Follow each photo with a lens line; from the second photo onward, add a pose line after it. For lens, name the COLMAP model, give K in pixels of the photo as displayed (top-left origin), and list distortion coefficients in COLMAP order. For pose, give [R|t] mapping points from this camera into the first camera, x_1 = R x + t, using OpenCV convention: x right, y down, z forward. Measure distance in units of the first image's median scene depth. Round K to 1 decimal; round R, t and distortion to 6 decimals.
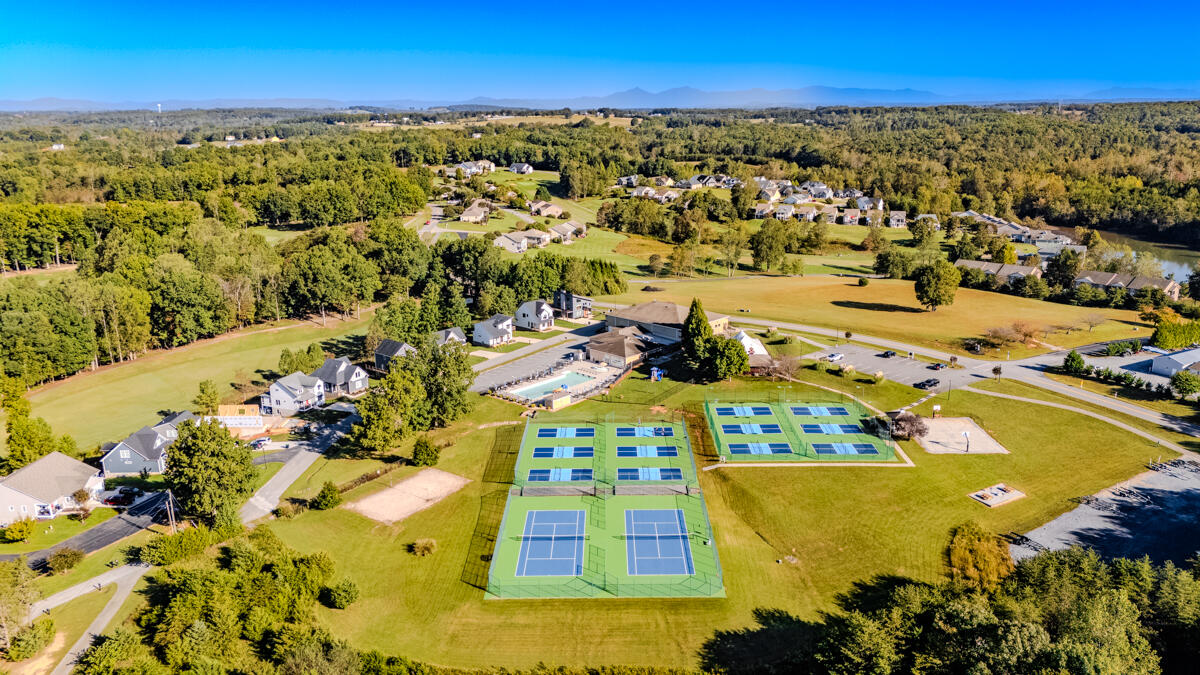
lens RADIAL K [[890.2, 0, 600.0], [0, 890.2, 337.5], [0, 0, 1]] dist [0.031311, -0.002474]
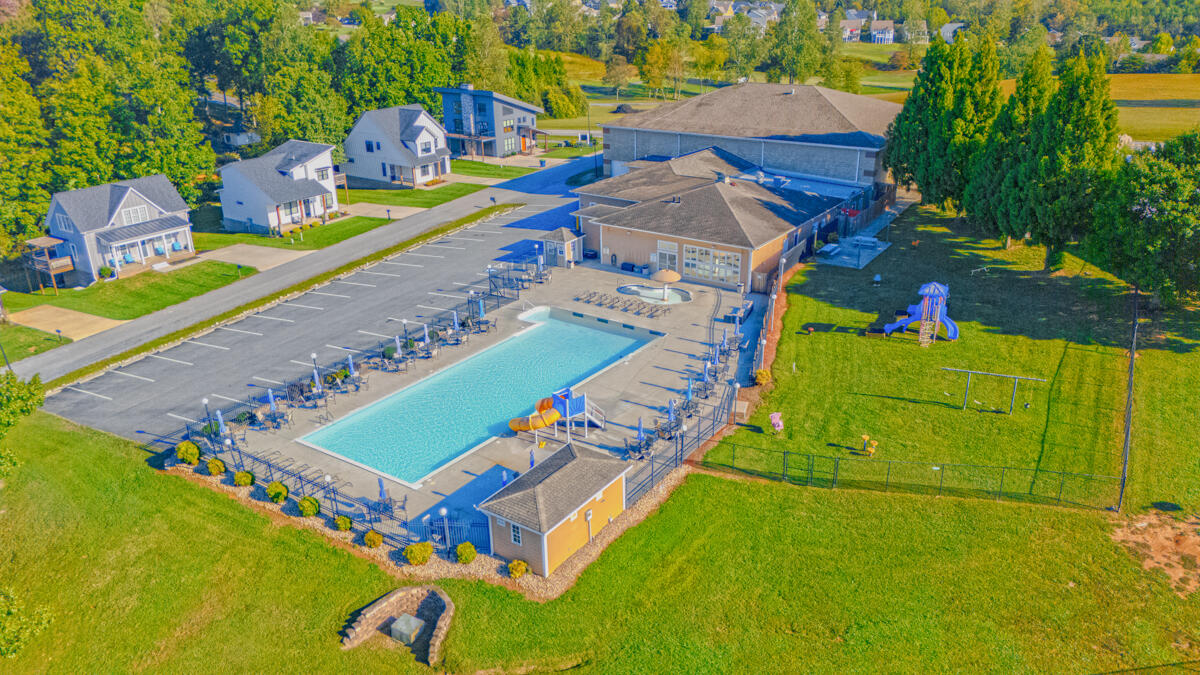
lens RADIAL K [[890.2, 0, 600.0], [0, 890.2, 337.5], [0, 0, 1]] dist [0.031311, -0.002474]
pose [[0.989020, -0.057954, 0.135945, -0.045407], [0.040567, 0.991028, 0.127350, 0.010951], [-0.142105, -0.120437, 0.982497, 0.611776]]
